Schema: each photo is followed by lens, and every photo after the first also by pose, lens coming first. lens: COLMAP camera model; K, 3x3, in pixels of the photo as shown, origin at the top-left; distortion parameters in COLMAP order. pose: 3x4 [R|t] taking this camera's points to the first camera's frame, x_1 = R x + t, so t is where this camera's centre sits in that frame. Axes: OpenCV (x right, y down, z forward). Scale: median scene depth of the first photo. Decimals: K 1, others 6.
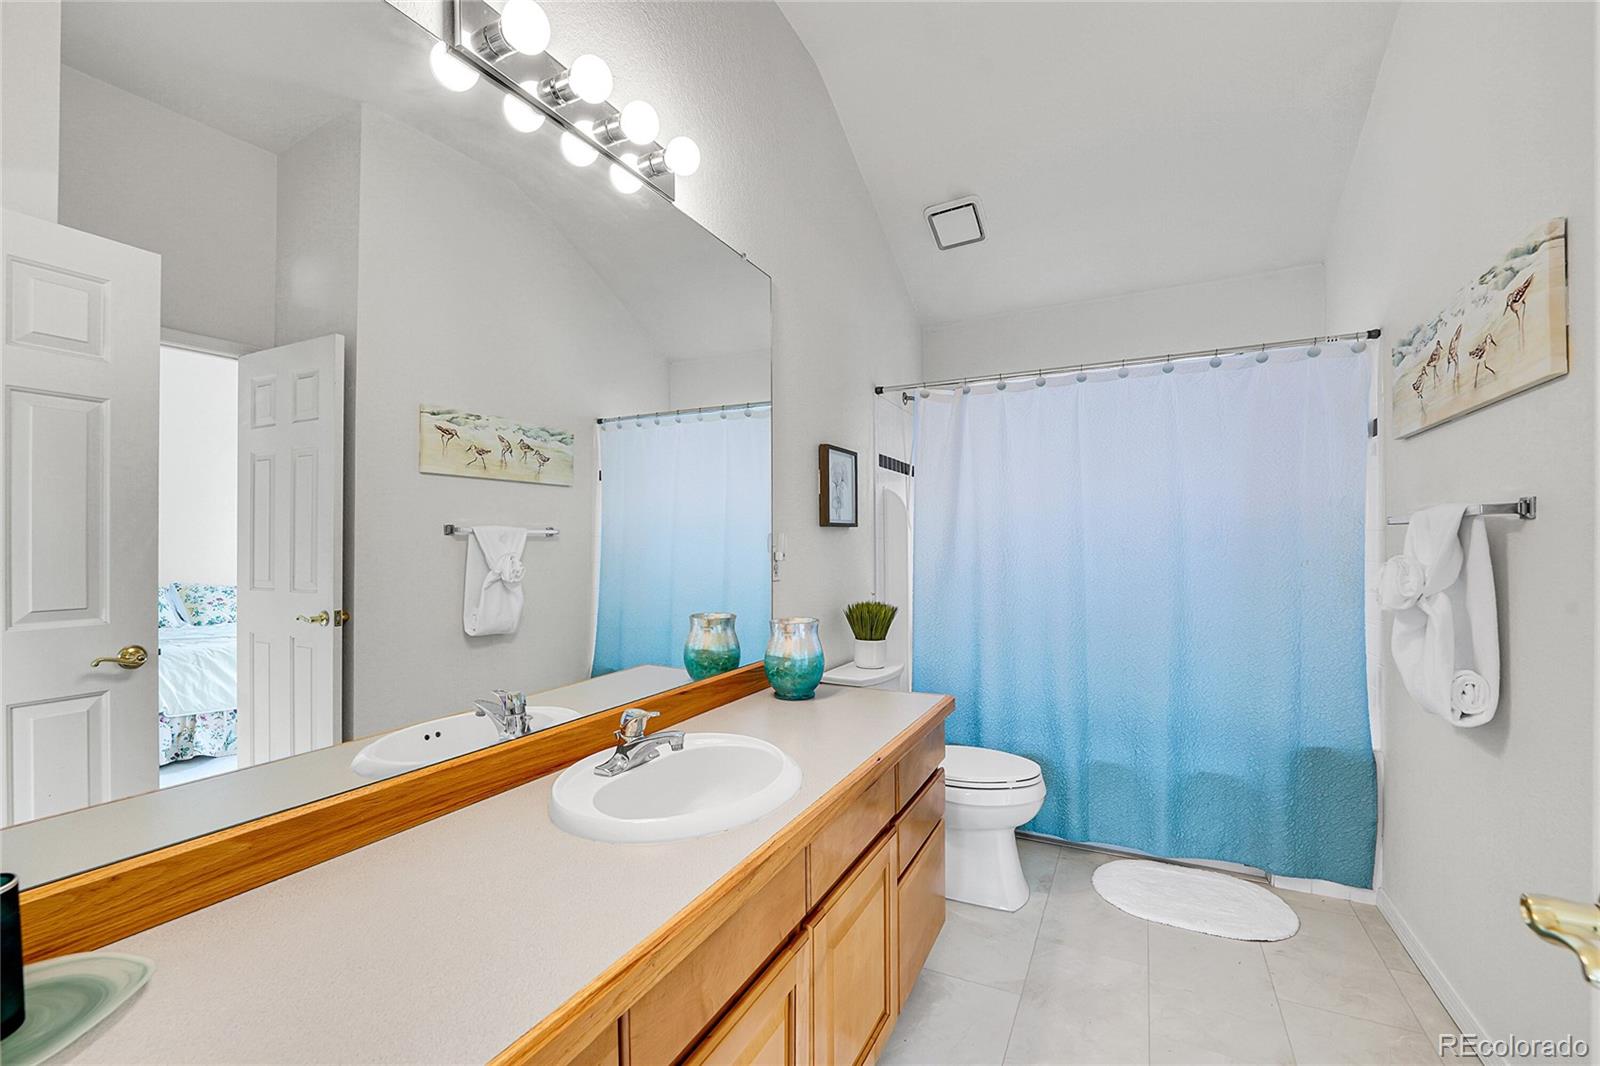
lens RADIAL K [[666.9, 0, 783.6], [0, 666.9, 542.9], [0, 0, 1]] dist [-0.010728, -0.000204]
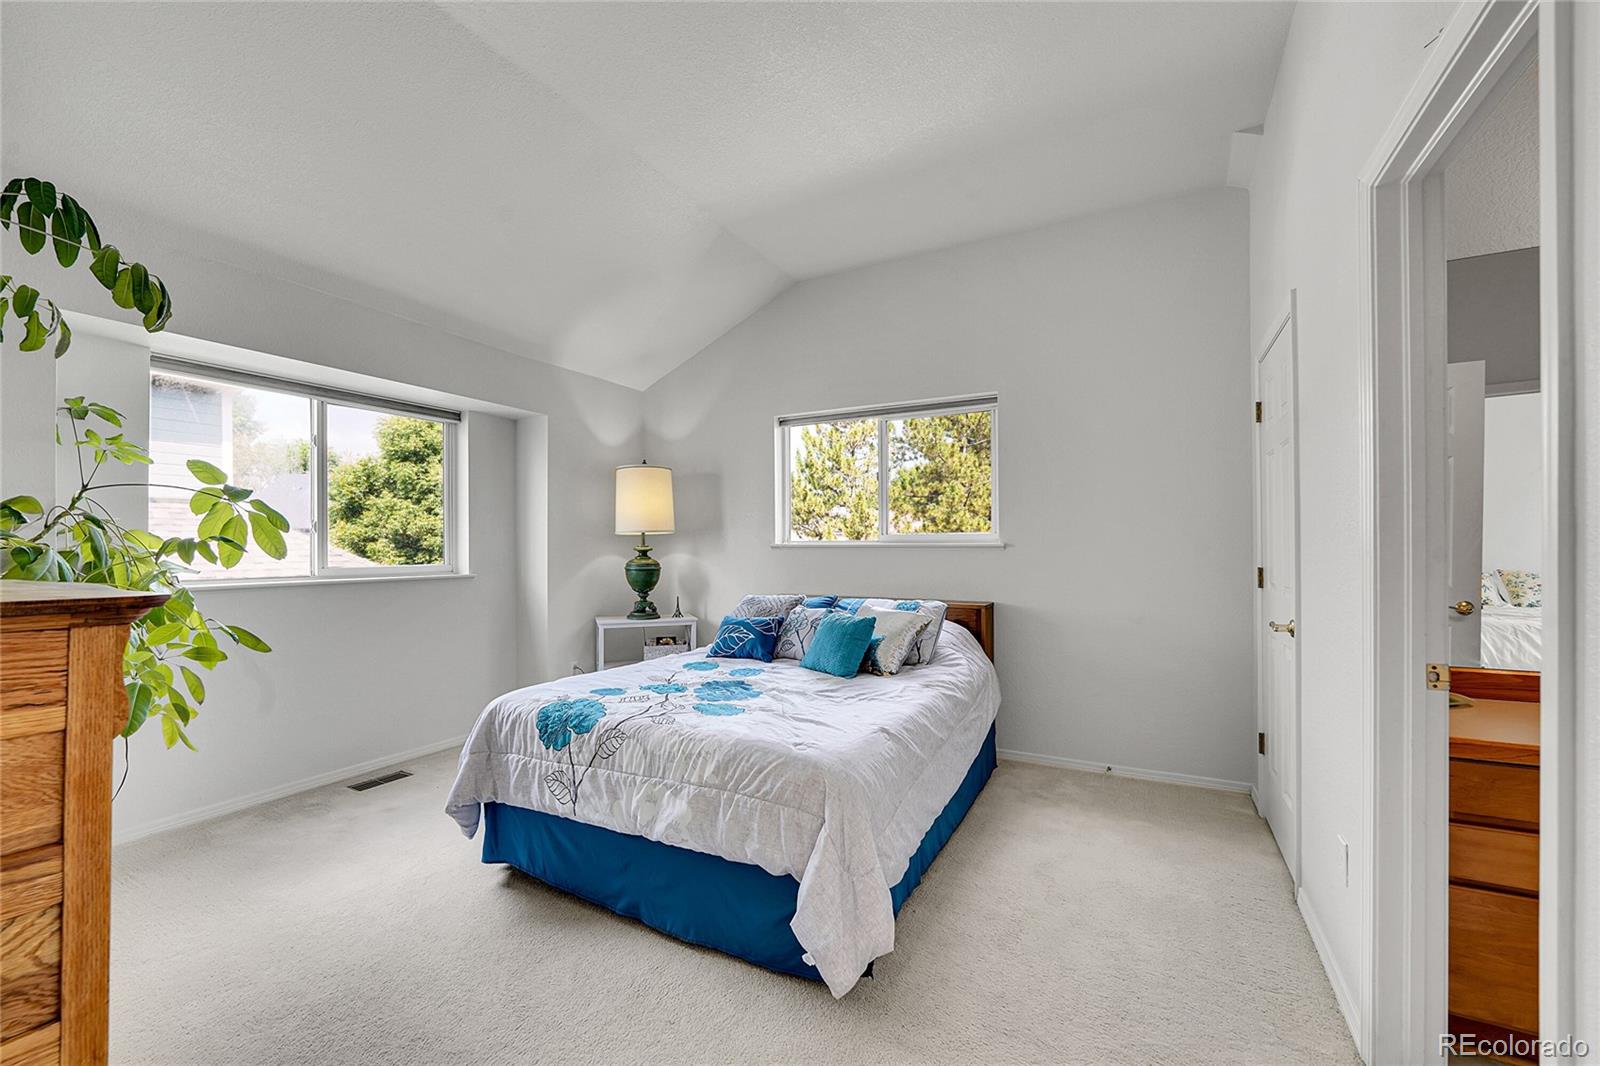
lens RADIAL K [[666.9, 0, 783.6], [0, 666.9, 542.9], [0, 0, 1]] dist [-0.010728, -0.000204]
pose [[-0.002468, 0.012958, -0.999913, 0.256402], [0.007339, 0.999889, 0.012940, -0.009463], [0.999970, -0.007306, -0.002563, -0.270305]]
